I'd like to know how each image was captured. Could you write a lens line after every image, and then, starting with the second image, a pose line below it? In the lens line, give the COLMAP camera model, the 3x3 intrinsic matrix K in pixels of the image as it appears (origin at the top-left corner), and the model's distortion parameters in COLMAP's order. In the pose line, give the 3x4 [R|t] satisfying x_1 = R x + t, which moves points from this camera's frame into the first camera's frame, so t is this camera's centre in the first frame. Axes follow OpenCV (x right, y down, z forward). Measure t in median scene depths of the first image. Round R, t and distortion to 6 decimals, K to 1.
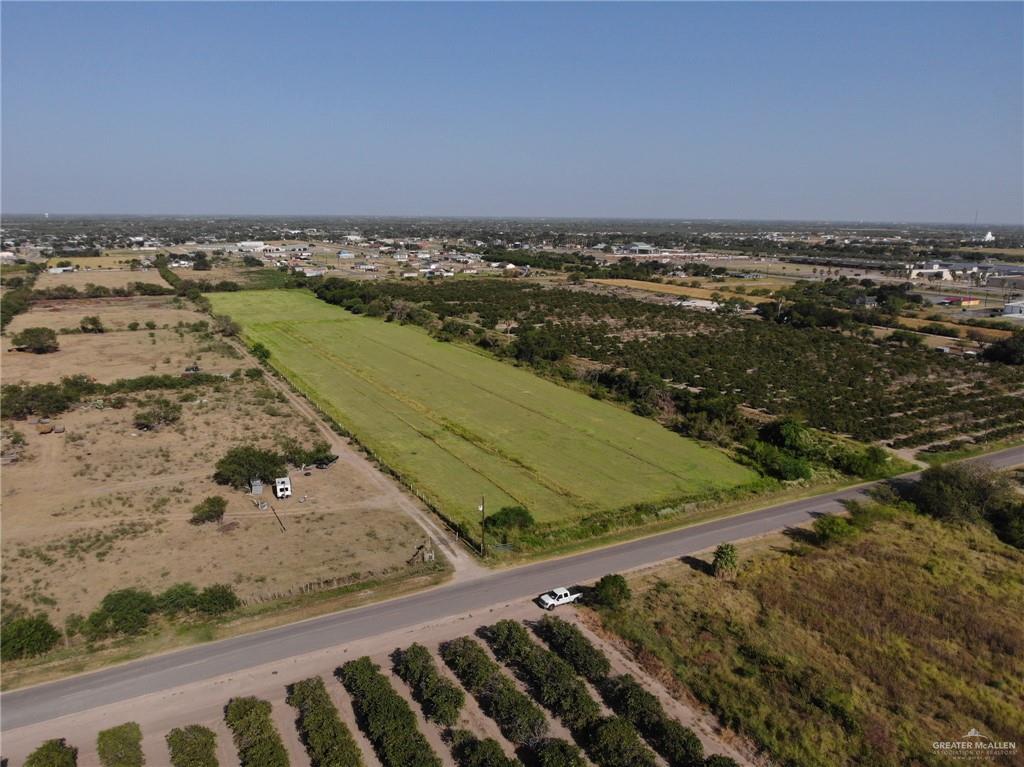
lens RADIAL K [[756.4, 0, 512.0], [0, 756.4, 383.5], [0, 0, 1]] dist [-0.014069, 0.000231]
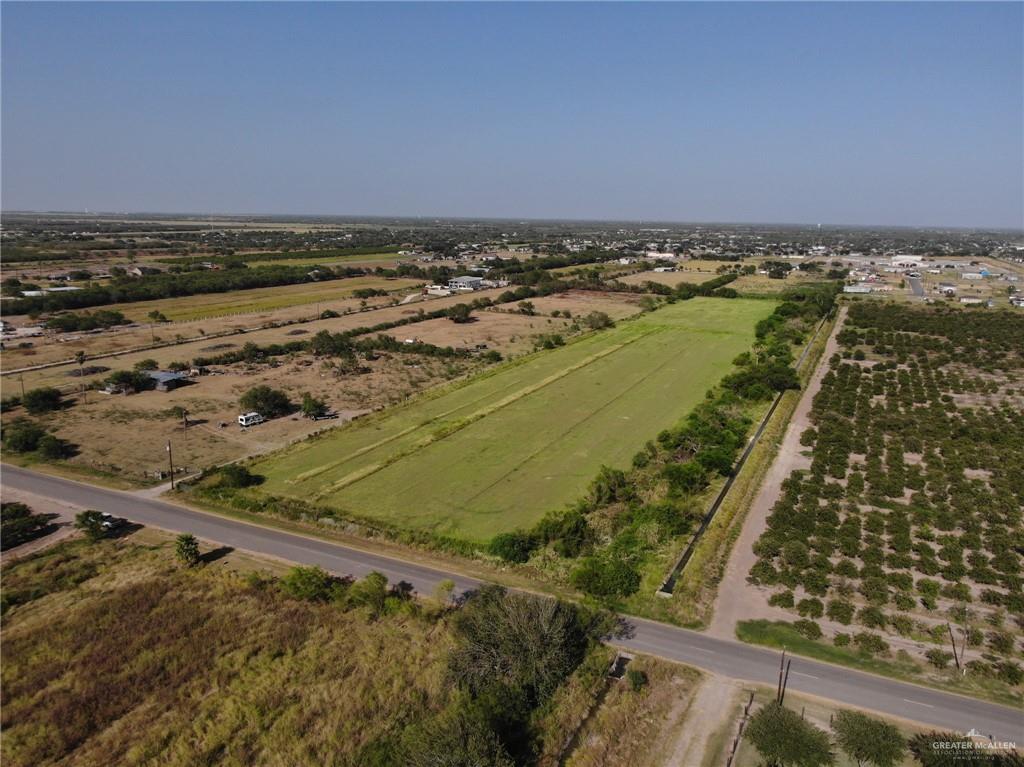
lens RADIAL K [[756.4, 0, 512.0], [0, 756.4, 383.5], [0, 0, 1]] dist [-0.014069, 0.000231]
pose [[0.593472, 0.175790, -0.785423, 0.823399], [-0.187758, 0.979170, 0.077282, -0.093339], [0.782648, 0.101604, 0.614116, 0.440506]]
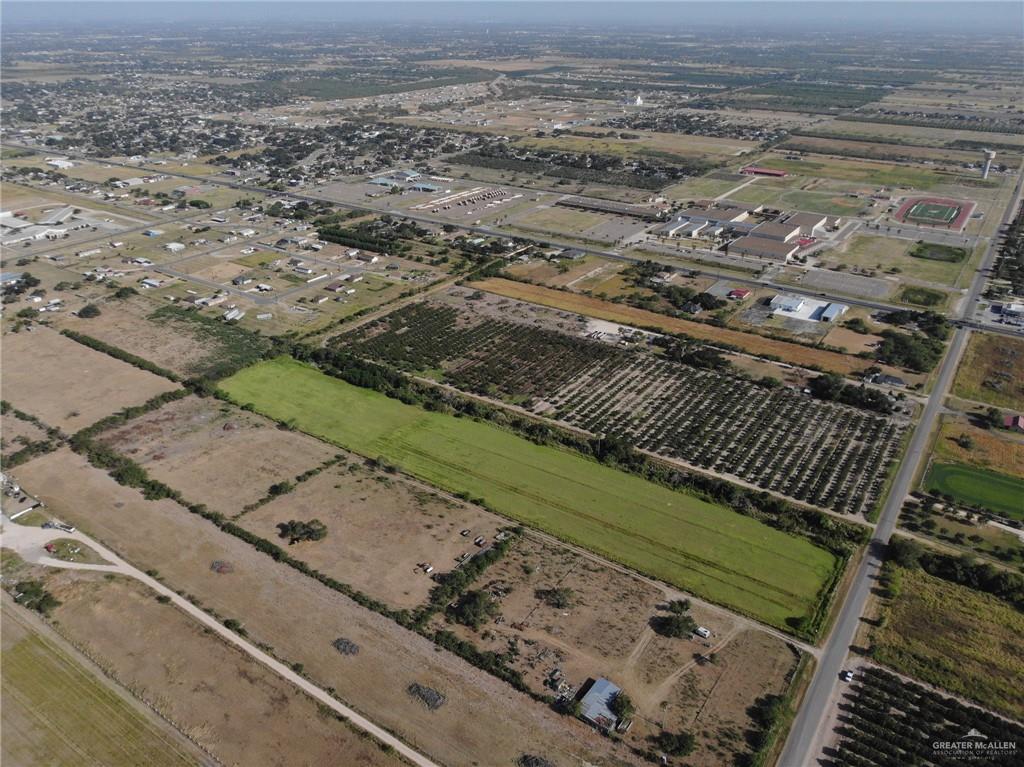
lens RADIAL K [[756.4, 0, 512.0], [0, 756.4, 383.5], [0, 0, 1]] dist [-0.014069, 0.000231]
pose [[0.886608, -0.208600, 0.412811, -1.313258], [0.102057, 0.958754, 0.265282, -1.028443], [-0.451122, -0.193070, 0.871328, -0.487657]]
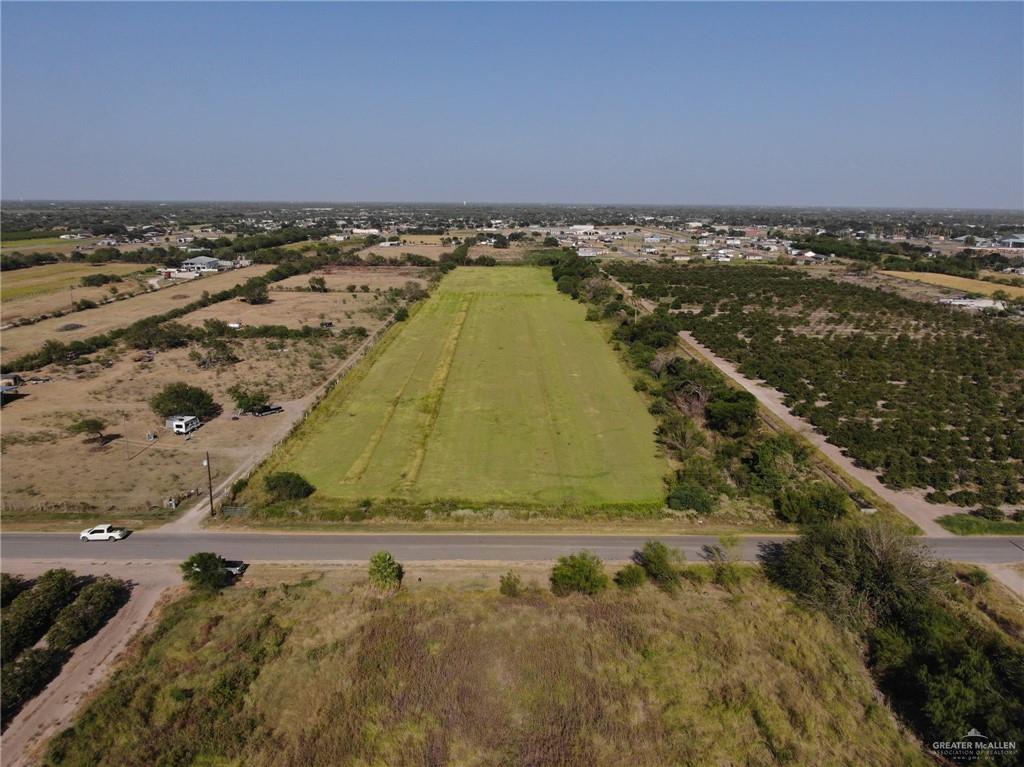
lens RADIAL K [[756.4, 0, 512.0], [0, 756.4, 383.5], [0, 0, 1]] dist [-0.014069, 0.000231]
pose [[0.882580, 0.109969, -0.457120, 0.470332], [-0.104027, 0.993839, 0.038236, -0.006003], [0.458509, 0.013807, 0.888583, 0.222524]]
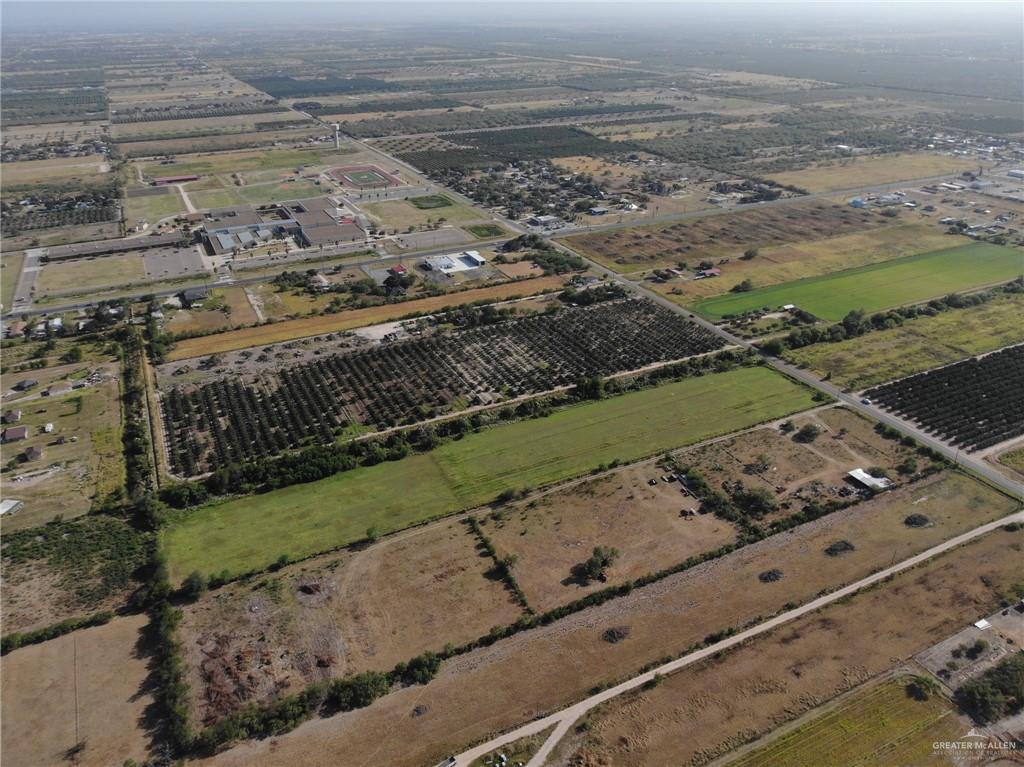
lens RADIAL K [[756.4, 0, 512.0], [0, 756.4, 383.5], [0, 0, 1]] dist [-0.014069, 0.000231]
pose [[0.036562, -0.456670, 0.888884, -2.687201], [0.228088, 0.869815, 0.437491, -1.501479], [-0.972954, 0.186748, 0.135963, 1.501112]]
